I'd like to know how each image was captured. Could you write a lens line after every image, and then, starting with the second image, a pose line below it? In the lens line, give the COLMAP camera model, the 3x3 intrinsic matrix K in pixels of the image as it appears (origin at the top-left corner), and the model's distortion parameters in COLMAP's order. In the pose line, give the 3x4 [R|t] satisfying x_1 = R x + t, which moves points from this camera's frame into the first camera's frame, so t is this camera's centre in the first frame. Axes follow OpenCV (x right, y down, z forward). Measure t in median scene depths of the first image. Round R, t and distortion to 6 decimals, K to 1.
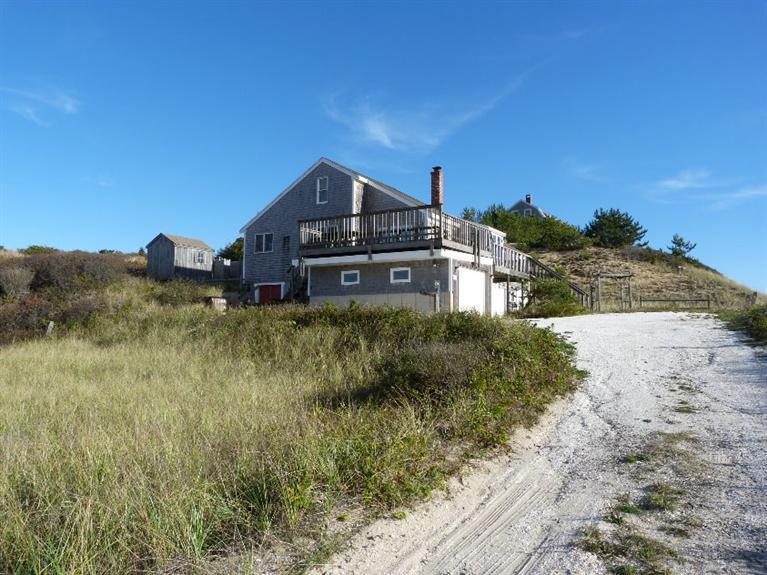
lens RADIAL K [[558.4, 0, 383.5], [0, 558.4, 287.5], [0, 0, 1]] dist [-0.046252, 0.001173]
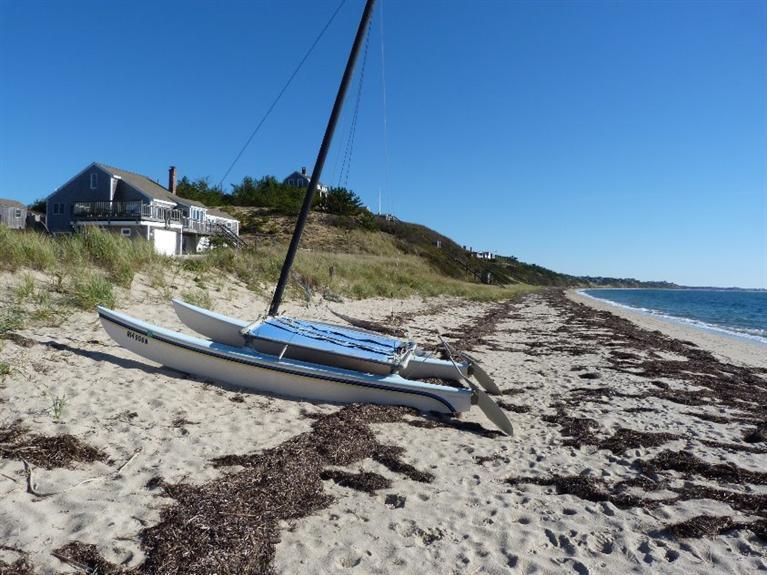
lens RADIAL K [[558.4, 0, 383.5], [0, 558.4, 287.5], [0, 0, 1]] dist [-0.046252, 0.001173]
pose [[0.965561, 0.014665, 0.259762, 0.335627], [-0.037859, 0.995703, 0.084513, -0.021459], [-0.257407, -0.091437, 0.961967, -0.960747]]
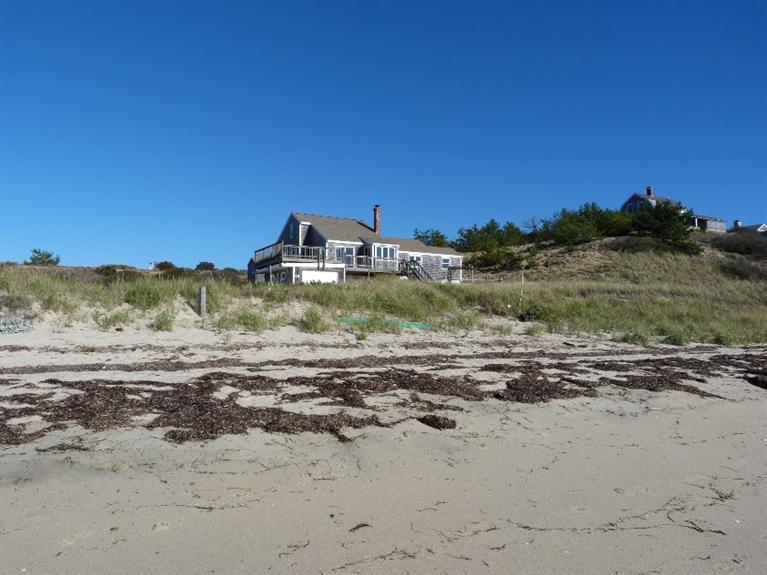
lens RADIAL K [[558.4, 0, 383.5], [0, 558.4, 287.5], [0, 0, 1]] dist [-0.046252, 0.001173]
pose [[0.864827, -0.047318, -0.499836, 1.052054], [0.043028, 0.998871, -0.020113, 0.056923], [0.500223, -0.004112, 0.865887, -0.412597]]
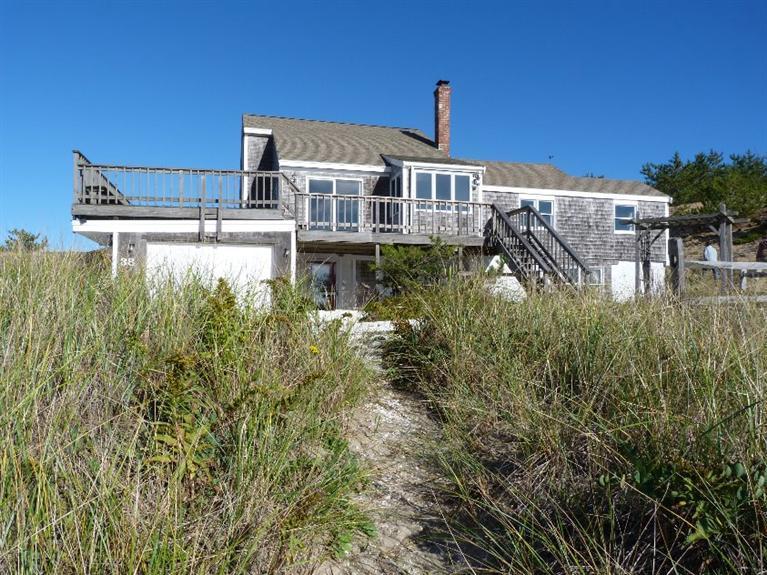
lens RADIAL K [[558.4, 0, 383.5], [0, 558.4, 287.5], [0, 0, 1]] dist [-0.046252, 0.001173]
pose [[0.693635, -0.034746, -0.719488, 0.590837], [0.050506, 0.998724, 0.000460, 0.018602], [0.718554, -0.036658, 0.694505, 0.603842]]
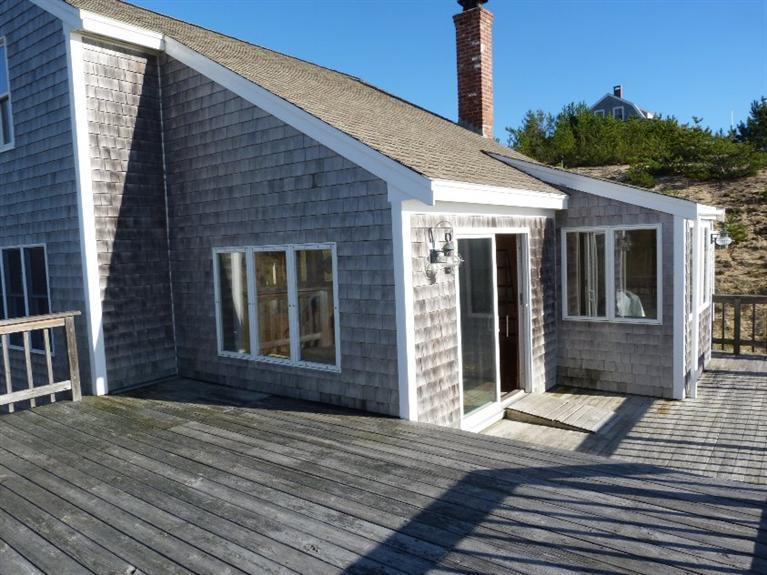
lens RADIAL K [[558.4, 0, 383.5], [0, 558.4, 287.5], [0, 0, 1]] dist [-0.046252, 0.001173]
pose [[0.993817, -0.043841, -0.102009, 0.083556], [0.059168, 0.986539, 0.152446, -0.120461], [0.093952, -0.157540, 0.983033, 0.776679]]
